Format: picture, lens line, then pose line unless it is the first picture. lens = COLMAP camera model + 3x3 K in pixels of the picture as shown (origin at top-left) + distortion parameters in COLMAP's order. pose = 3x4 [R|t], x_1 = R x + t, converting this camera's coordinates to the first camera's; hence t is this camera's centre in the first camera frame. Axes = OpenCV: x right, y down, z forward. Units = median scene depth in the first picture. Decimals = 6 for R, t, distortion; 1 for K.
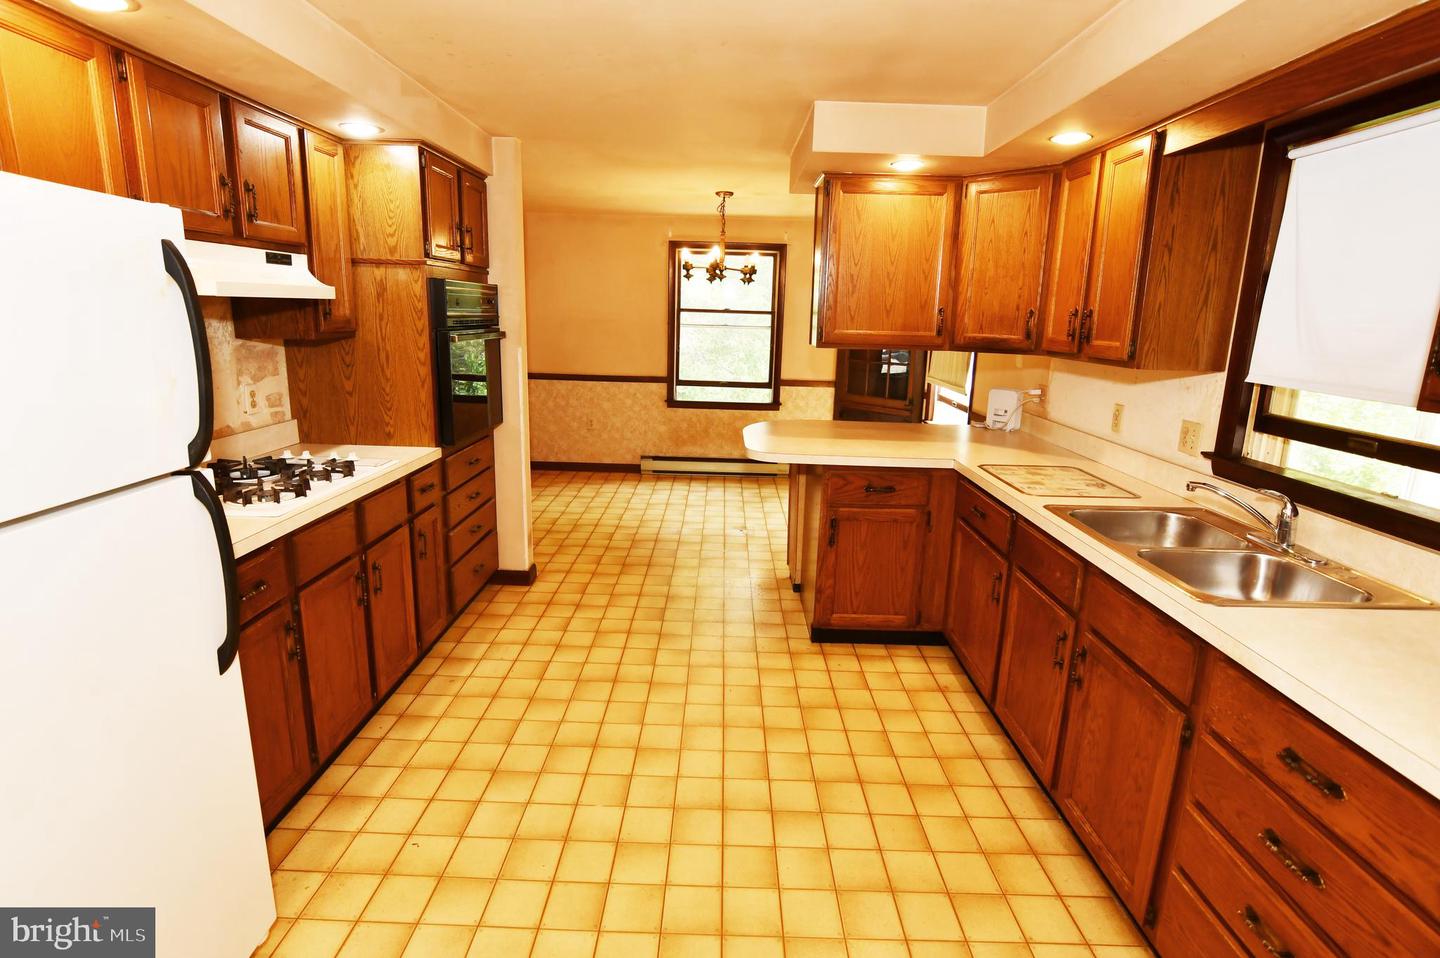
lens RADIAL K [[713.8, 0, 717.2], [0, 713.8, 471.8], [0, 0, 1]] dist [-0.022995, 0.007865]
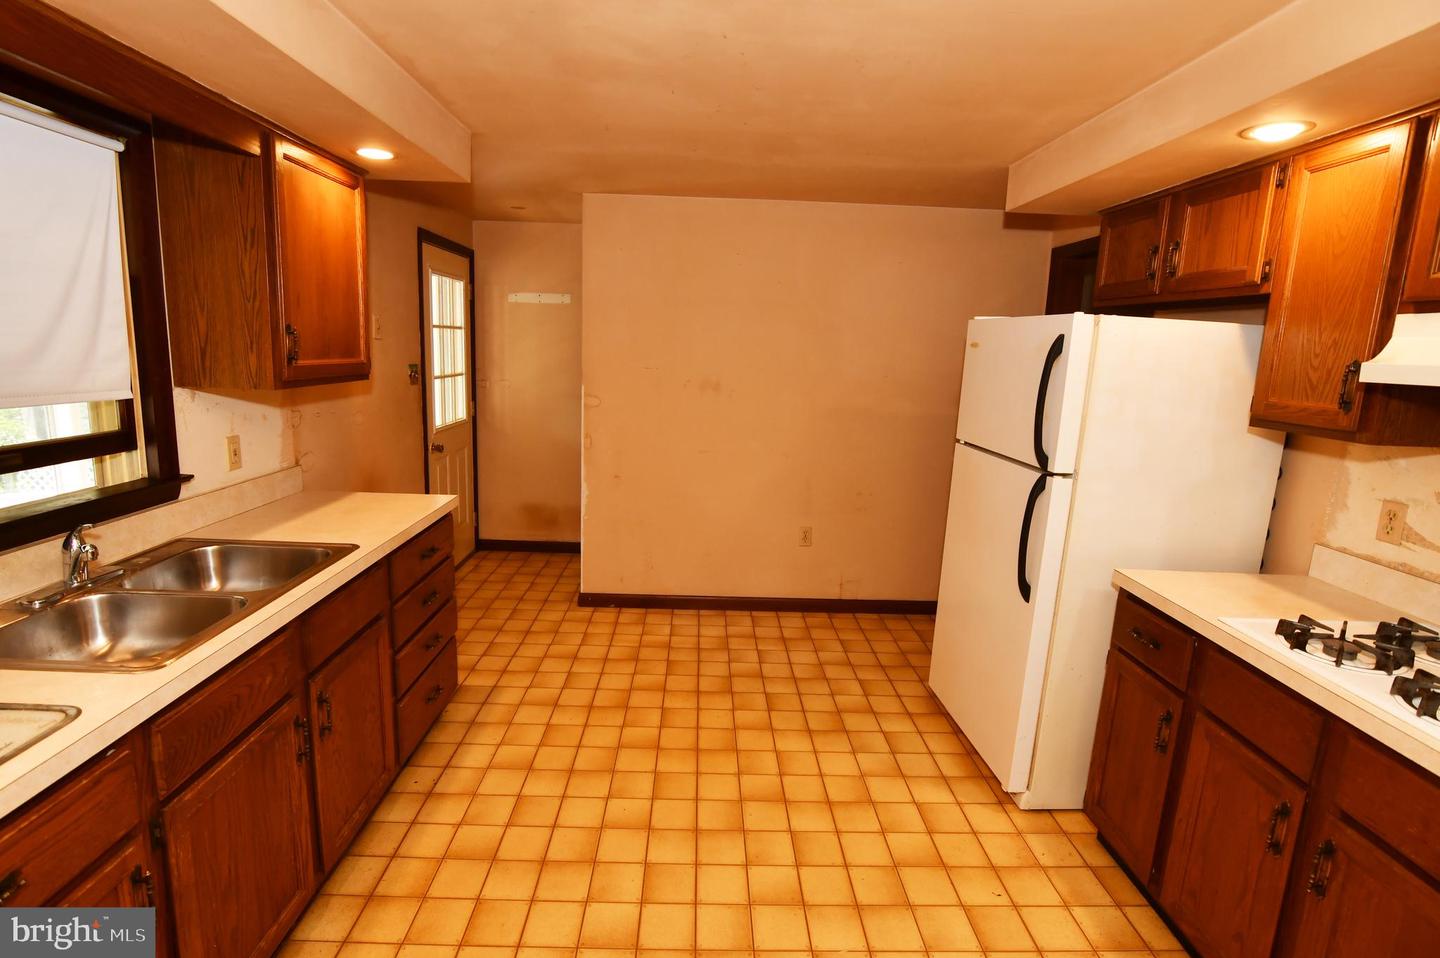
lens RADIAL K [[700.5, 0, 713.5], [0, 700.5, 473.4], [0, 0, 1]] dist [-0.027271, 0.006188]
pose [[-0.997514, -0.056542, -0.042046, 0.032054], [-0.068524, 0.917430, 0.391953, -0.220215], [0.016412, 0.393860, -0.919024, 0.941071]]
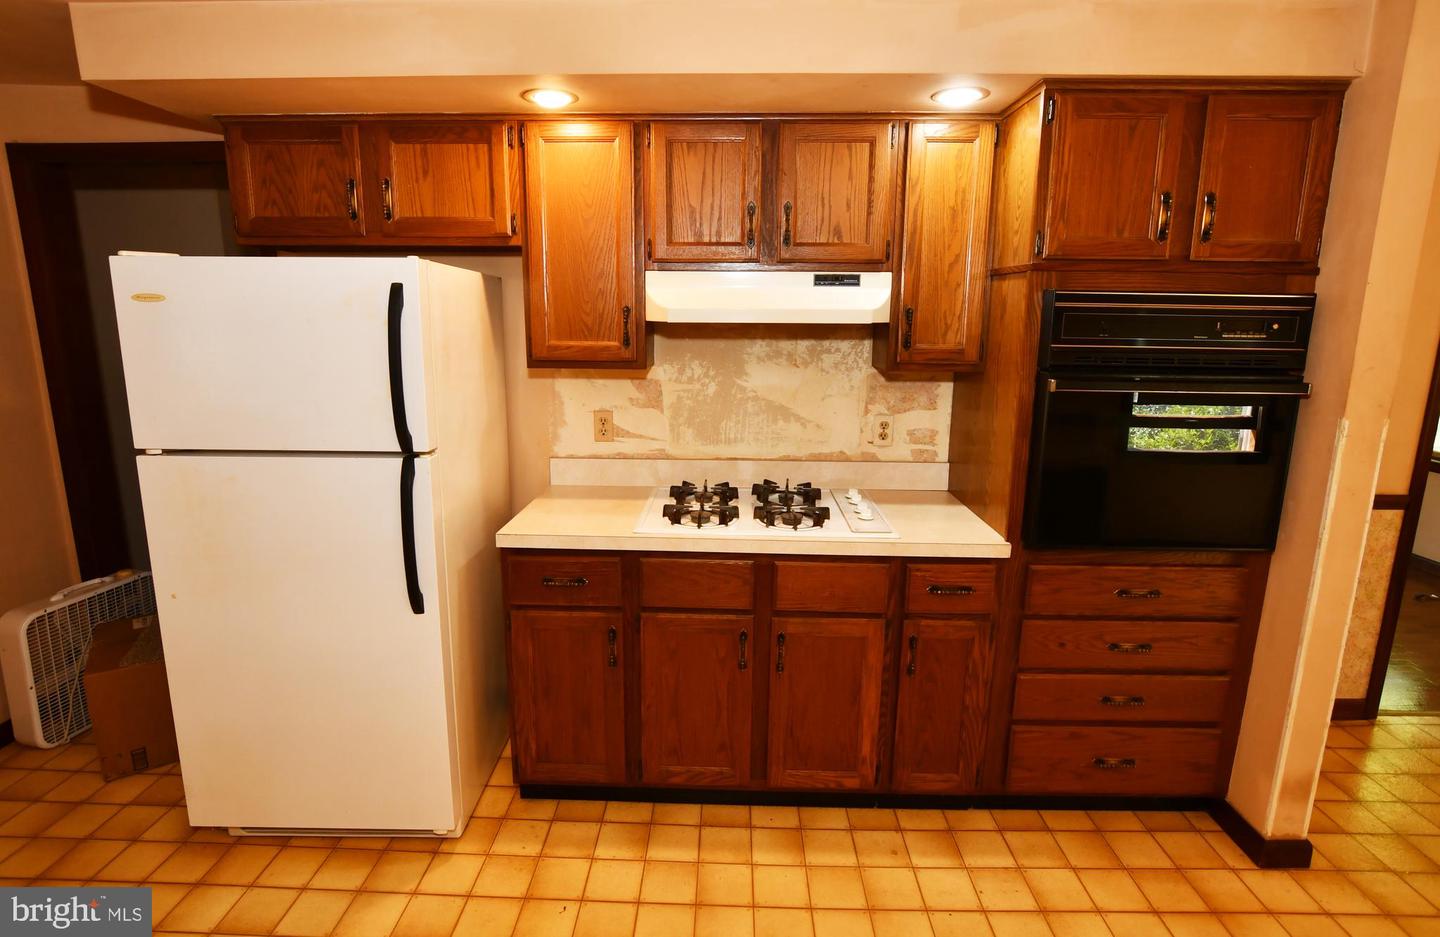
lens RADIAL K [[728.9, 0, 711.7], [0, 728.9, 458.3], [0, 0, 1]] dist [-0.025269, 0.005158]
pose [[-0.013118, 0.169661, -0.985415, 0.225756], [-0.226905, 0.959286, 0.168183, -0.135163], [0.973829, 0.225801, 0.025913, 0.580718]]
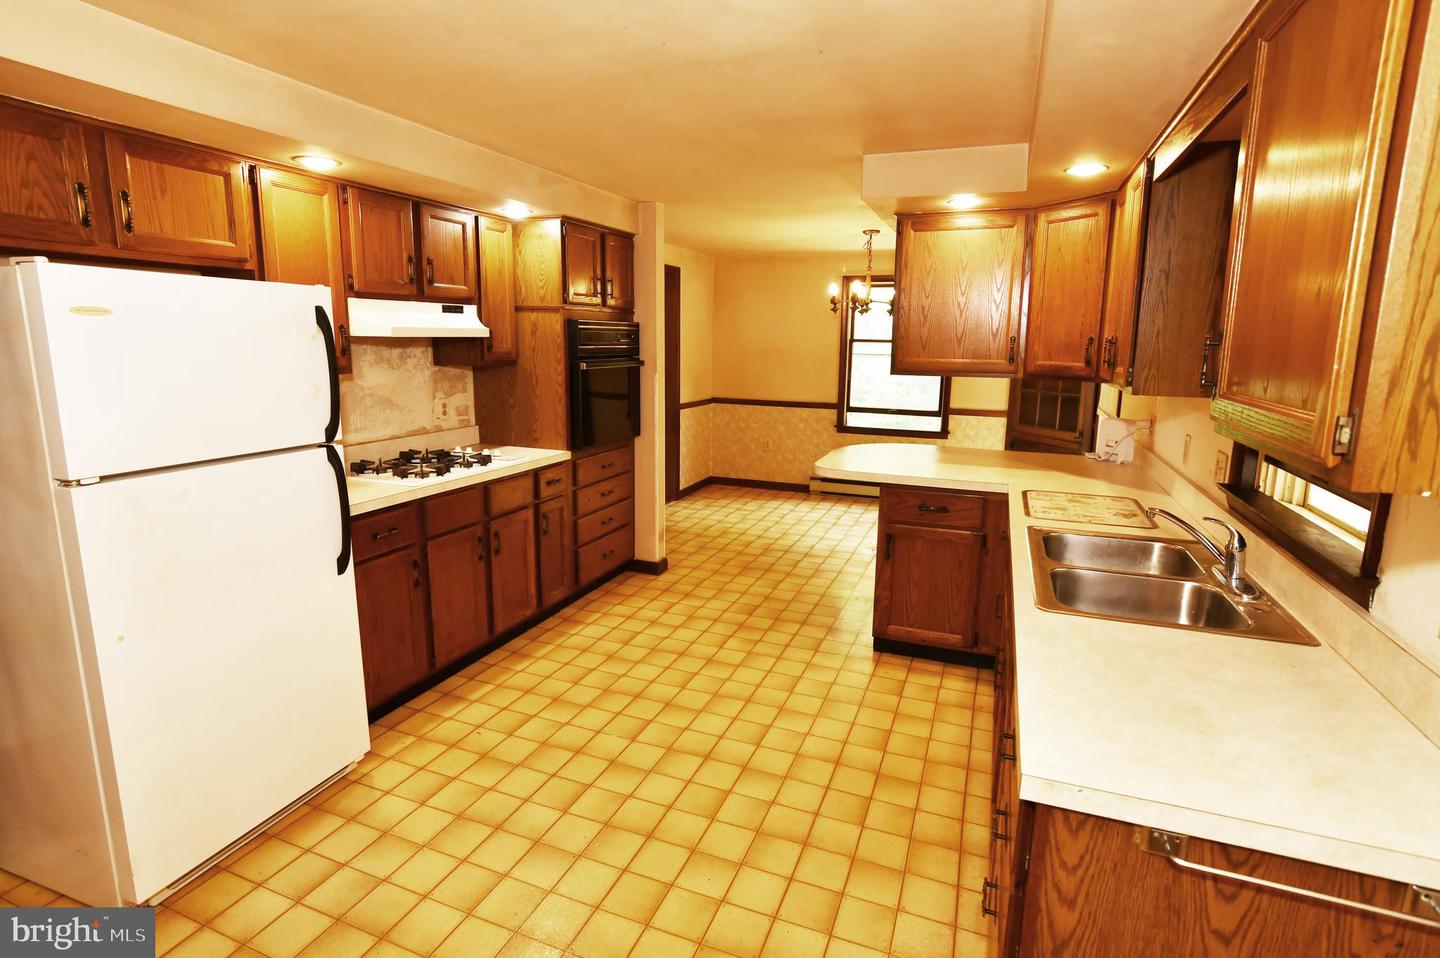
lens RADIAL K [[713.8, 0, 716.7], [0, 713.8, 473.9], [0, 0, 1]] dist [-0.022995, 0.007865]
pose [[0.932679, 0.052924, -0.356805, 0.261835], [-0.066594, 0.997438, -0.026127, 0.018592], [0.354508, 0.048129, 0.933814, -0.079918]]
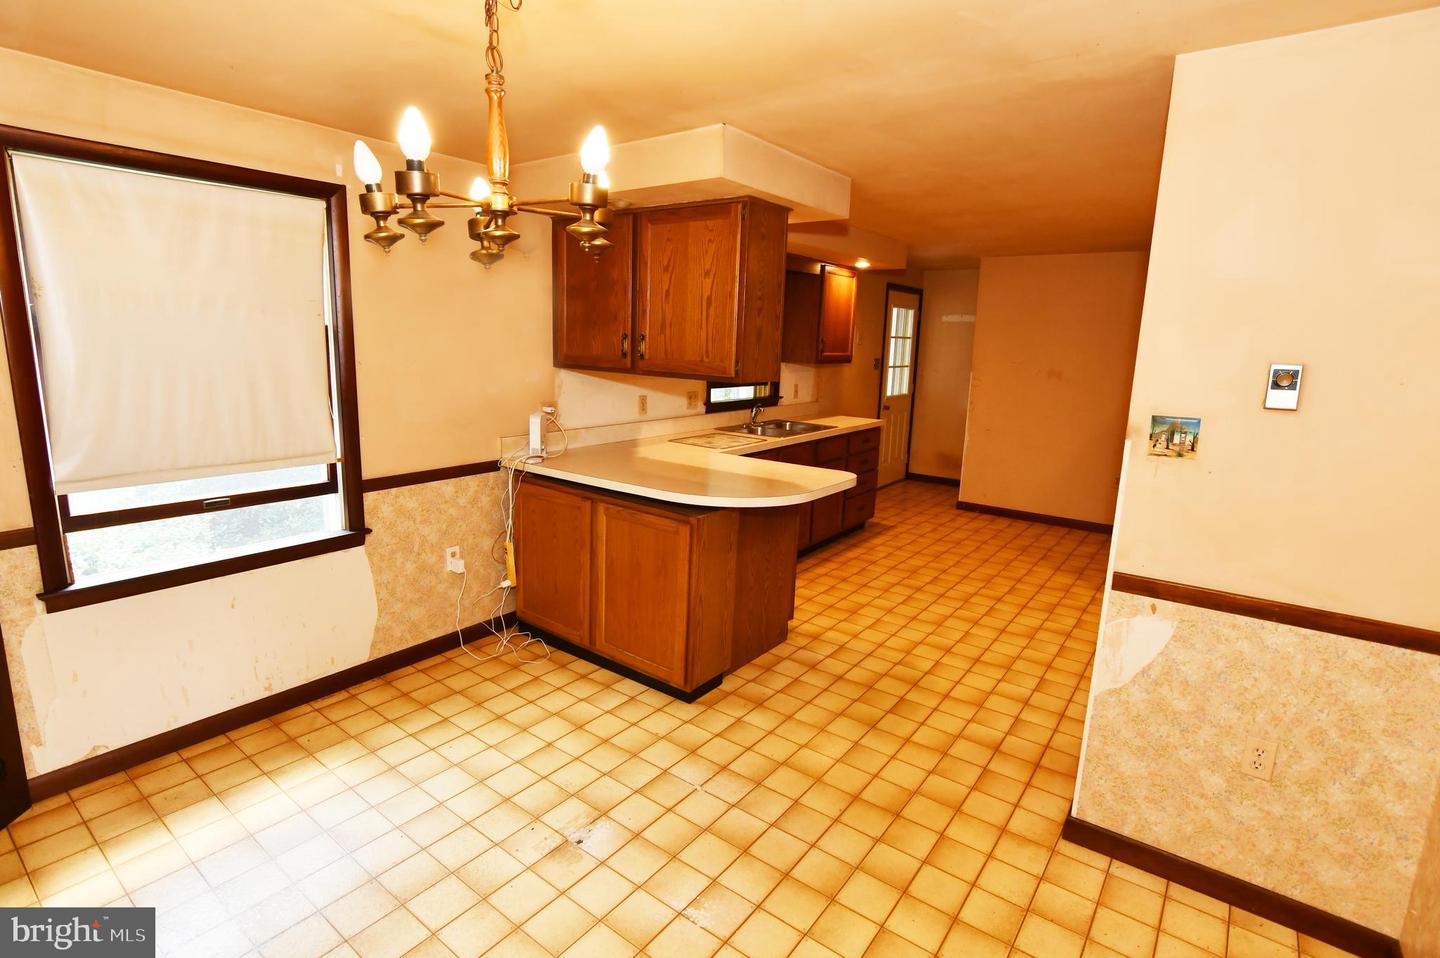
lens RADIAL K [[700.5, 0, 718.8], [0, 700.5, 471.3], [0, 0, 1]] dist [-0.027271, 0.006188]
pose [[-0.805837, -0.159987, 0.570115, -0.340260], [0.082330, 0.923184, 0.375437, -0.396095], [-0.586386, 0.349479, -0.730764, 1.658544]]
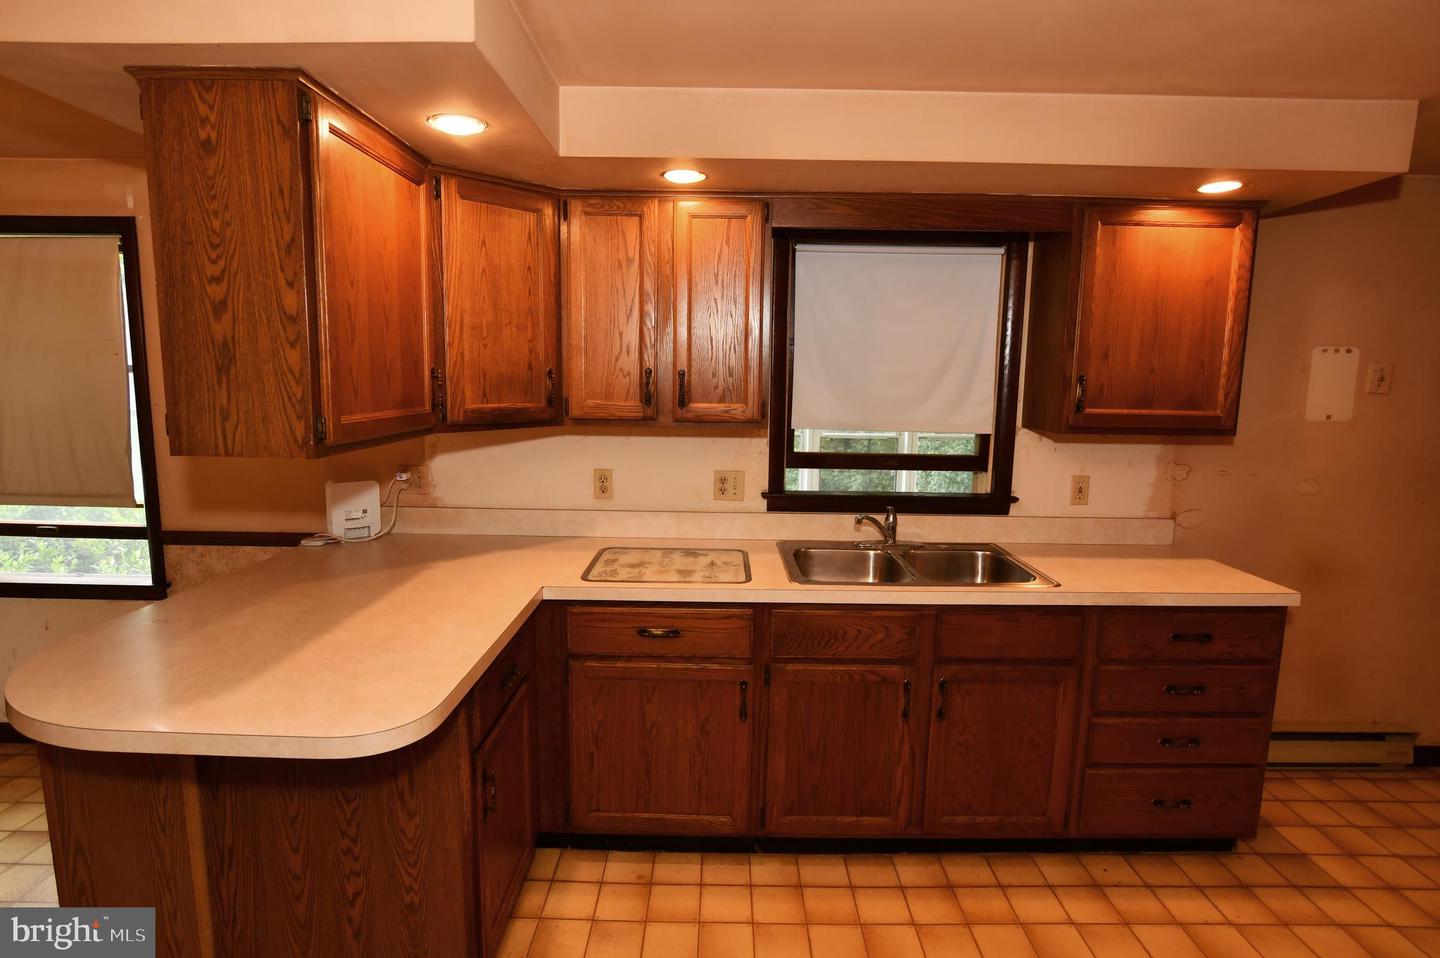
lens RADIAL K [[700.5, 0, 717.0], [0, 700.5, 471.8], [0, 0, 1]] dist [-0.027271, 0.006188]
pose [[-0.005058, -0.159809, 0.987135, -0.268868], [0.207522, 0.965489, 0.157368, -0.166780], [-0.978217, 0.205648, 0.028280, 0.678994]]
